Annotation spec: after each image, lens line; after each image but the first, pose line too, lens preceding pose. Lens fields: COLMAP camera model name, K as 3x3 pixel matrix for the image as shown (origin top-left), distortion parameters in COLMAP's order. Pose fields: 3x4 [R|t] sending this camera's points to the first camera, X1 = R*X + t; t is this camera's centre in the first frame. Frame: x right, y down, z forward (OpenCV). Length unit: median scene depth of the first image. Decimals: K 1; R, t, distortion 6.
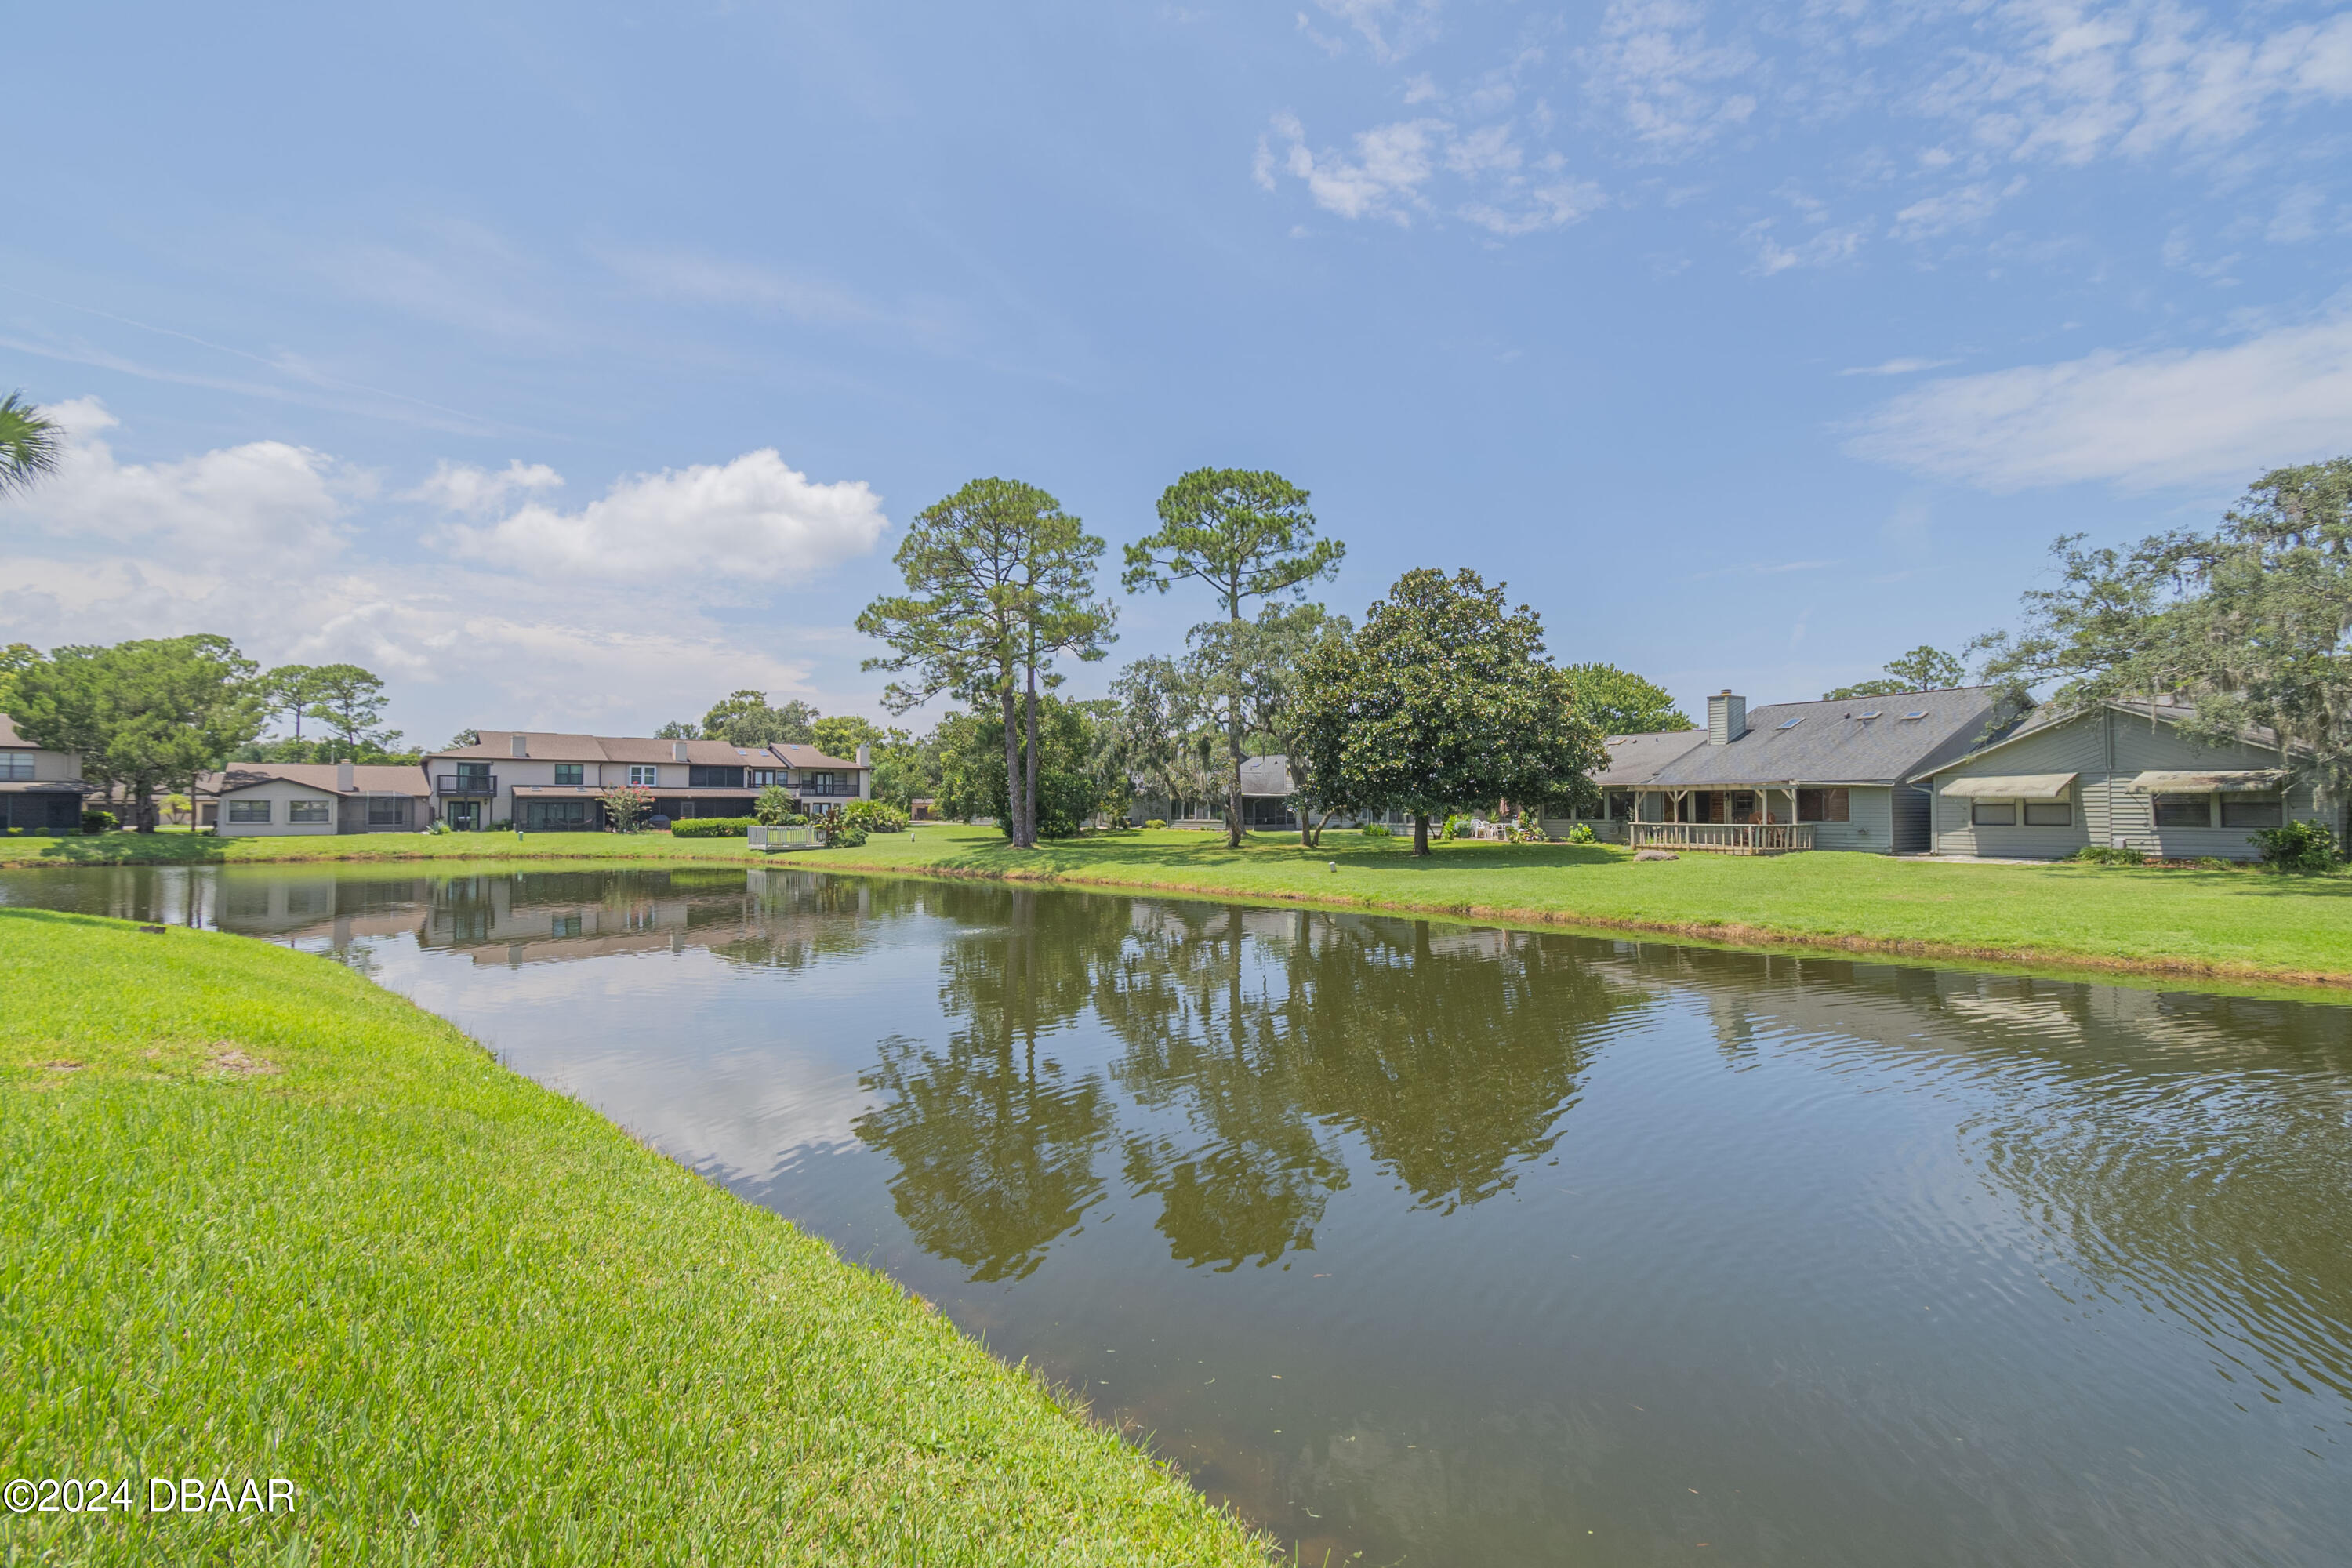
lens RADIAL K [[1027.1, 0, 1180.7], [0, 1027.1, 800.4], [0, 0, 1]] dist [0.003042, -0.003492]
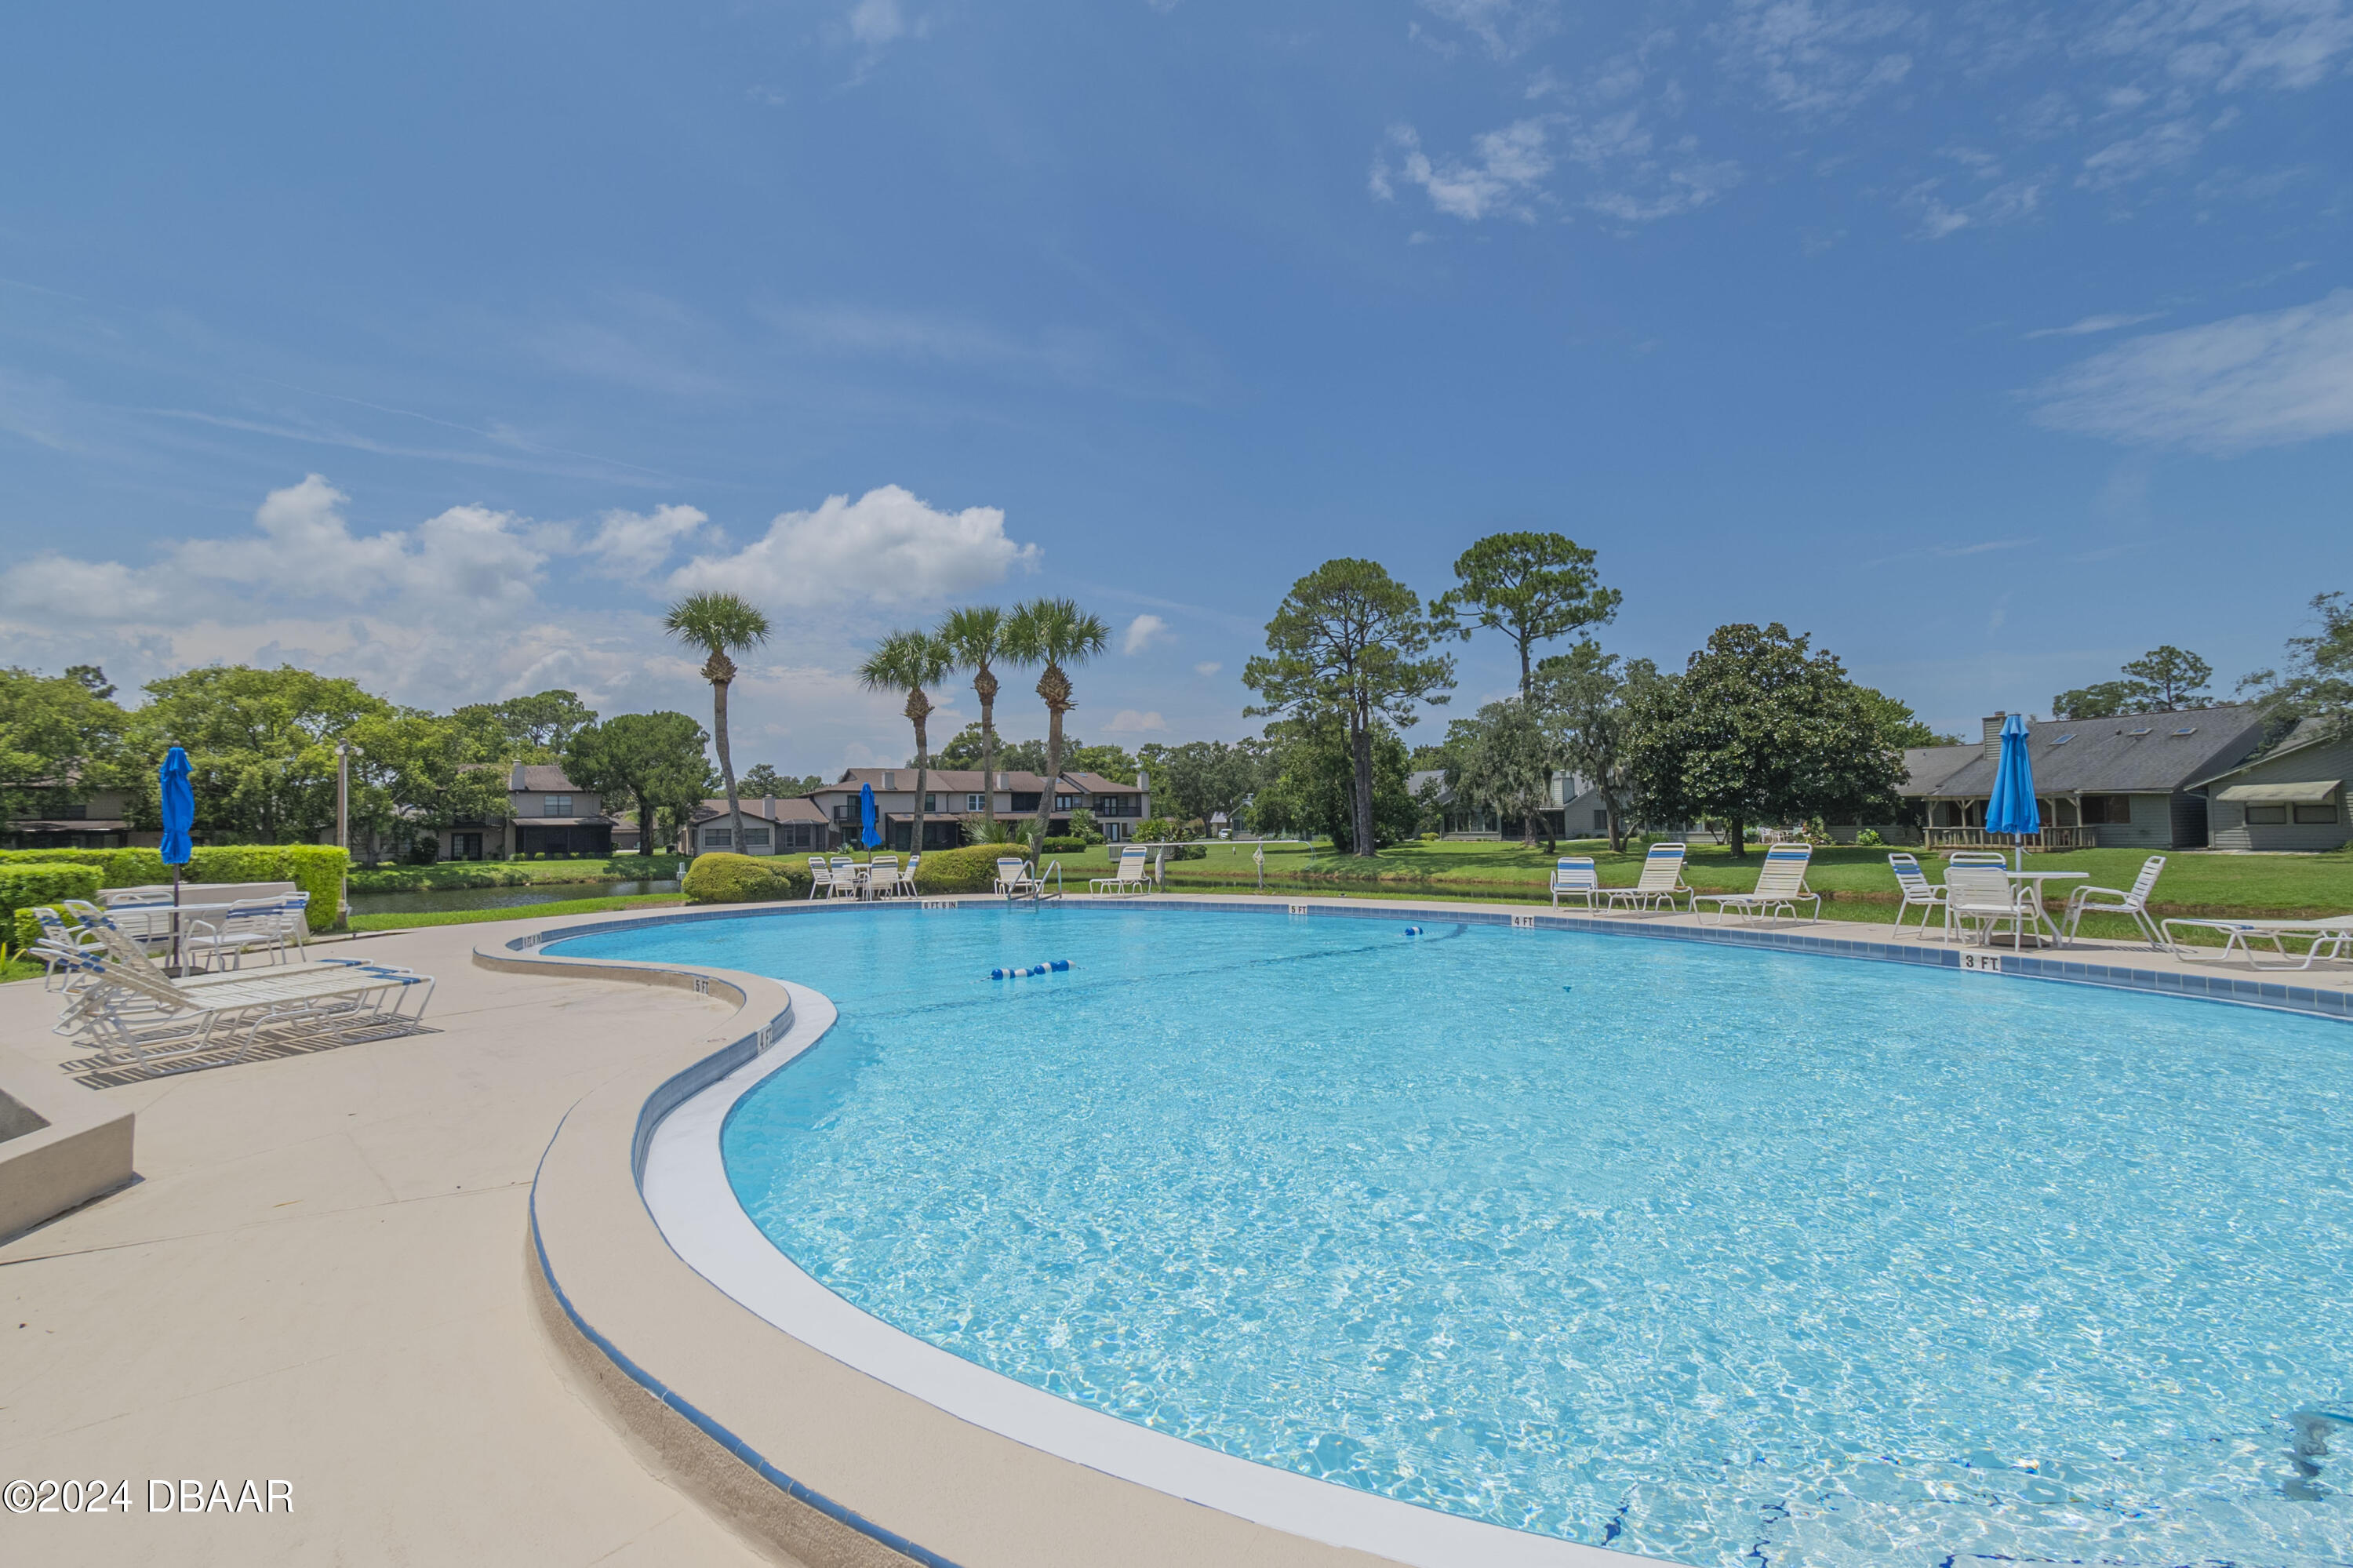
lens RADIAL K [[1027.6, 0, 1180.8], [0, 1027.6, 782.3], [0, 0, 1]] dist [0.003042, -0.003492]
pose [[0.991474, -0.022916, -0.128274, -0.194554], [0.018881, 0.999290, -0.032589, -0.006029], [0.128930, 0.029890, 0.991203, -0.214505]]
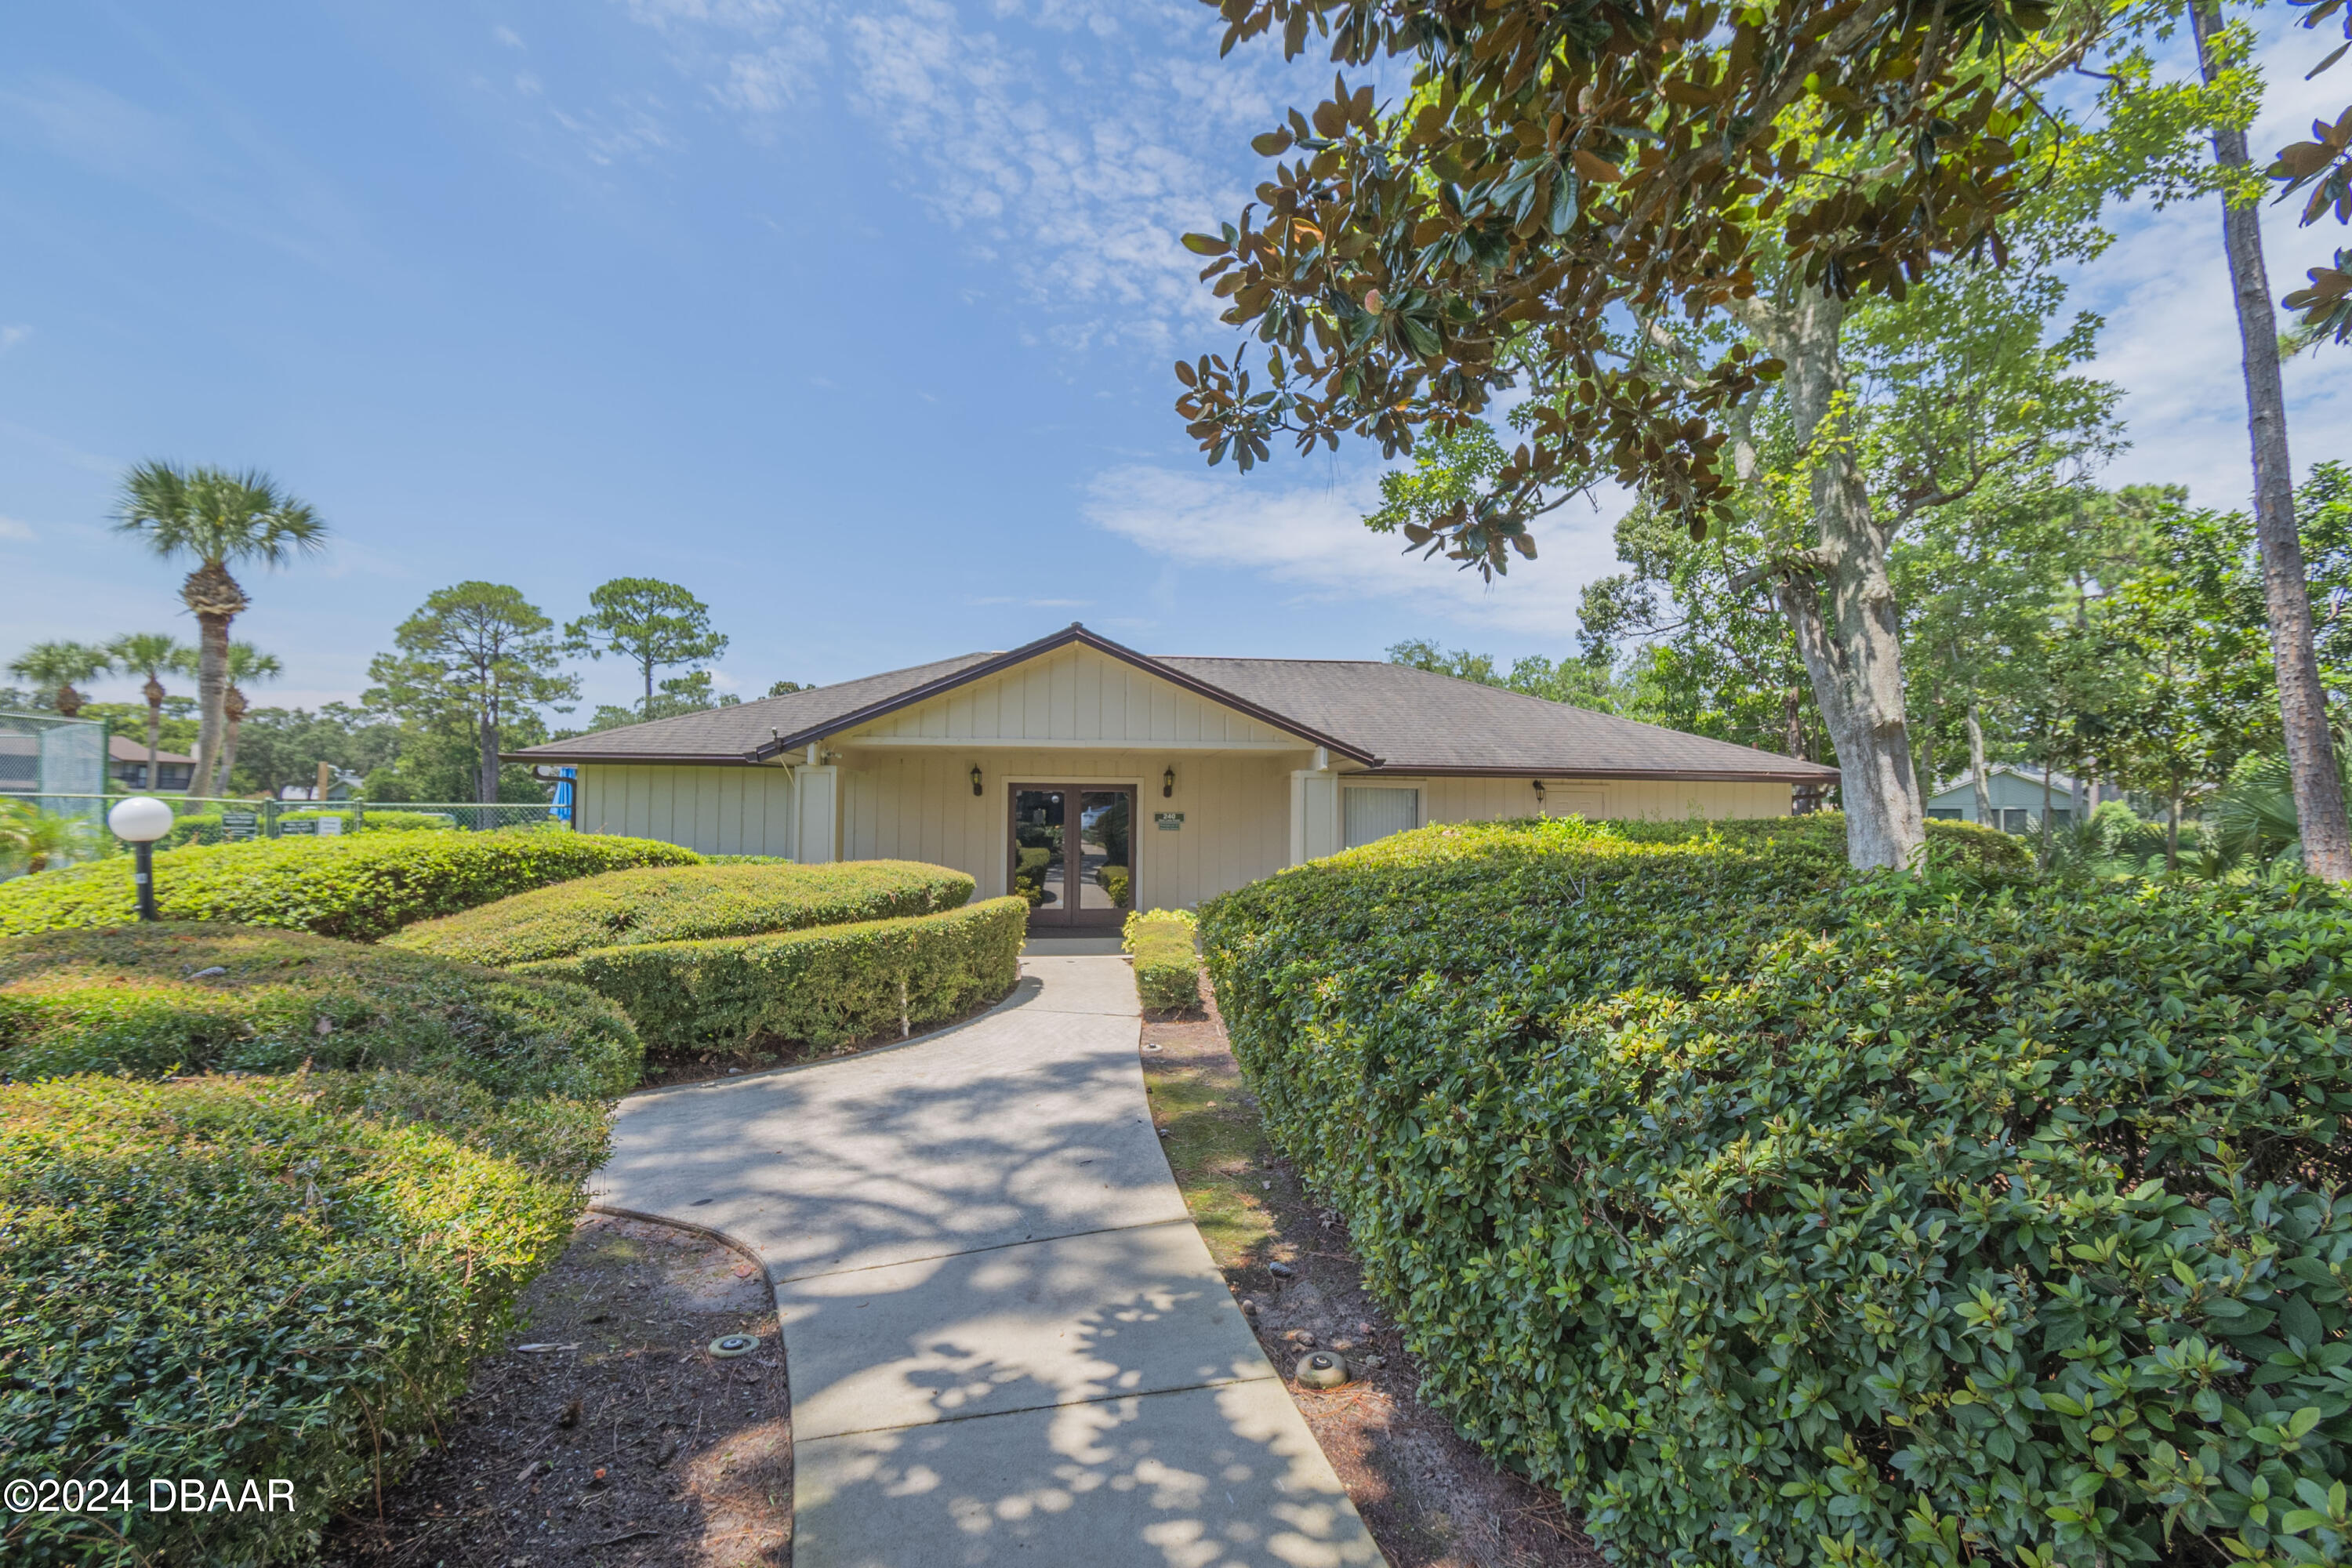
lens RADIAL K [[1027.1, 0, 1181.4], [0, 1027.1, 779.7], [0, 0, 1]] dist [0.003042, -0.003492]
pose [[0.802589, 0.026187, 0.595957, -0.214715], [-0.015884, 0.999620, -0.022532, -0.011185], [-0.596321, 0.008618, 0.802700, -0.664902]]
